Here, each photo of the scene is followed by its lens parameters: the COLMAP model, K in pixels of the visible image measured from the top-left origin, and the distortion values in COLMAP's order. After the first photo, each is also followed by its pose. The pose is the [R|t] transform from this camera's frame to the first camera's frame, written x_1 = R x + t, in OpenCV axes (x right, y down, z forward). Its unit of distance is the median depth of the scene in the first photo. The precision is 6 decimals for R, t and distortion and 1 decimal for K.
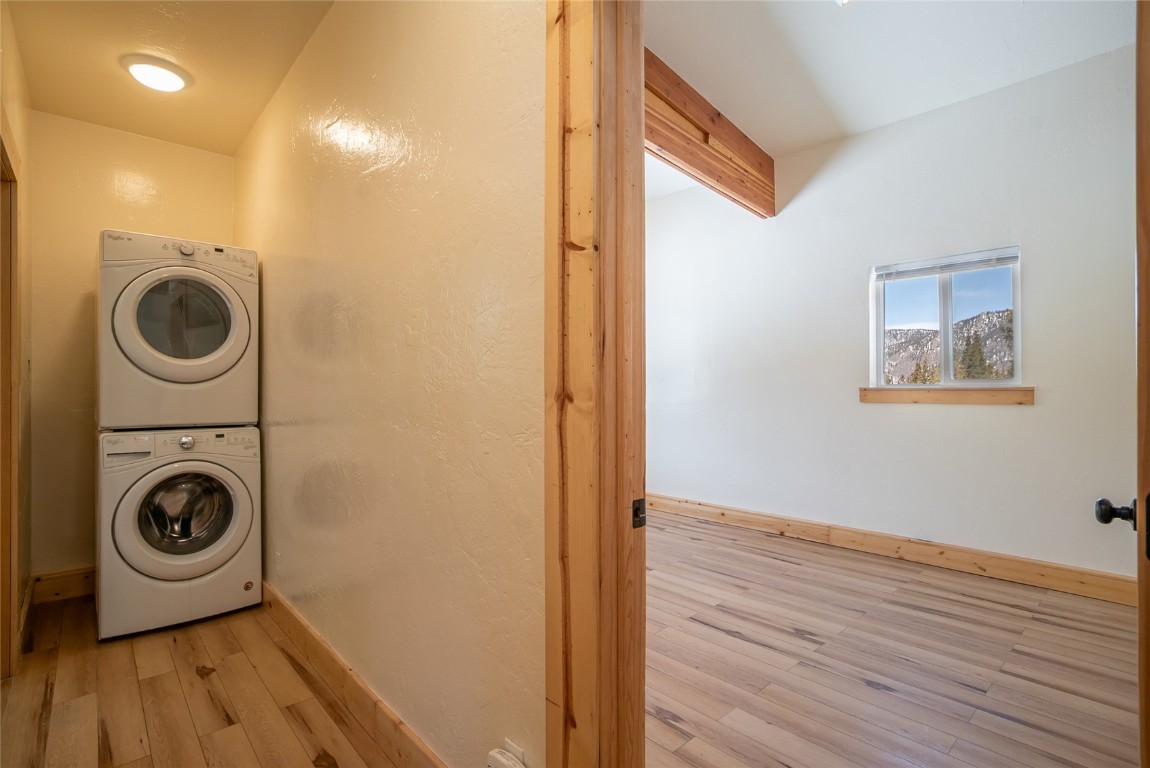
lens RADIAL K [[569.5, 0, 575.0], [0, 569.5, 384.0], [0, 0, 1]] dist [-0.015529, 0.000620]
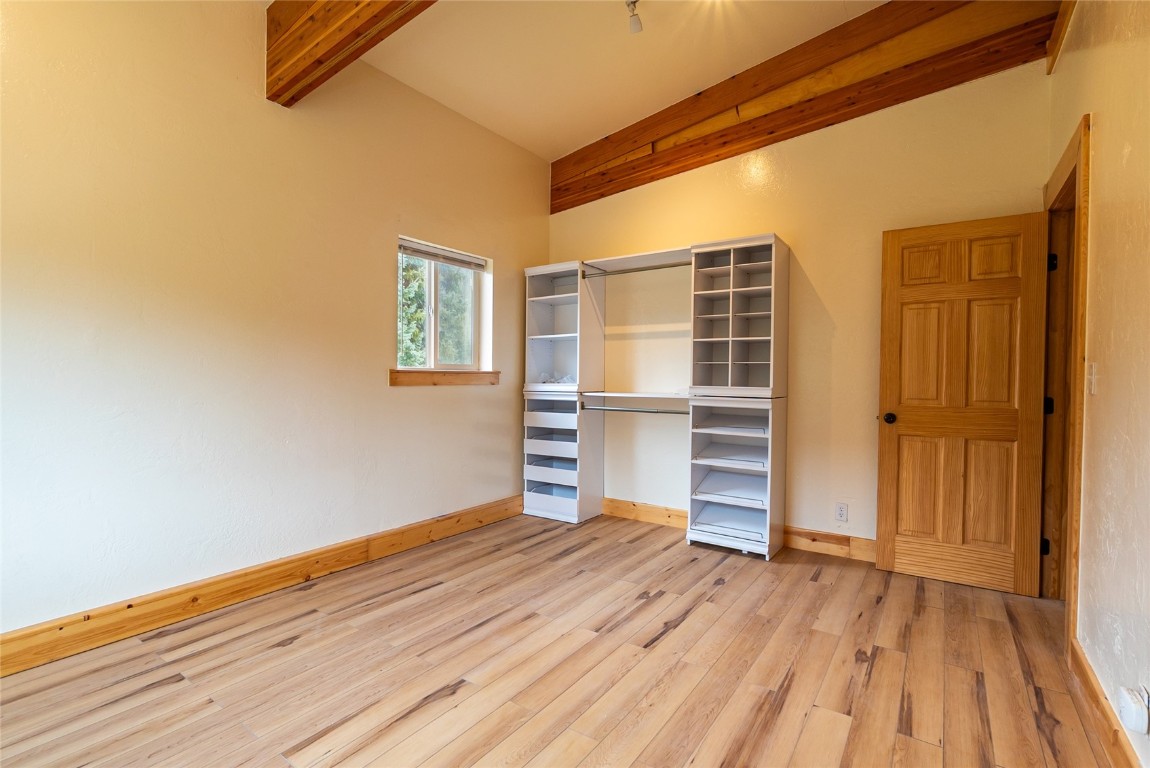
lens RADIAL K [[539.5, 0, 575.0], [0, 539.5, 384.0], [0, 0, 1]] dist [-0.001824, -0.000200]
pose [[-0.235008, -0.015008, 0.971878, -0.402626], [-0.018172, 0.999774, 0.011045, 0.015276], [-0.971824, -0.015065, -0.235227, 0.975772]]
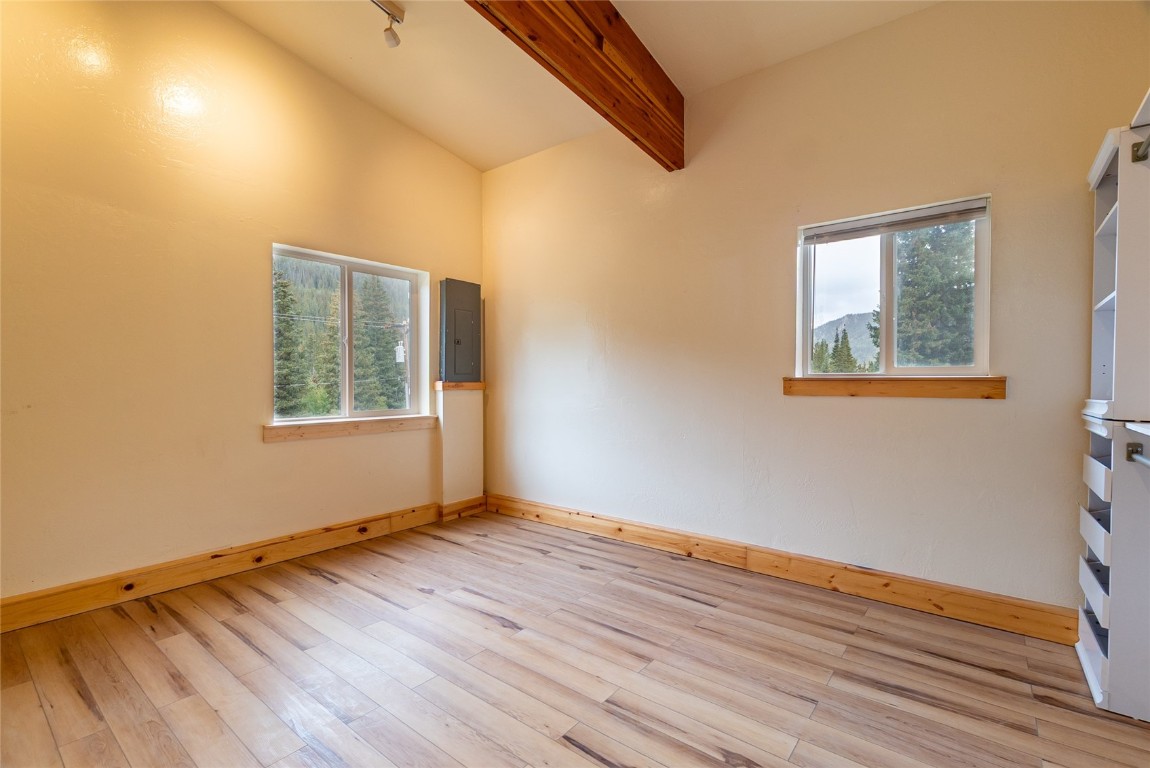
lens RADIAL K [[528.6, 0, 575.0], [0, 528.6, 384.0], [0, 0, 1]] dist [0.007456, -0.000447]
pose [[0.987112, 0.001284, 0.160025, 0.090015], [-0.003747, 0.999879, 0.015087, 0.005984], [-0.159987, -0.015492, 0.986998, 0.316991]]
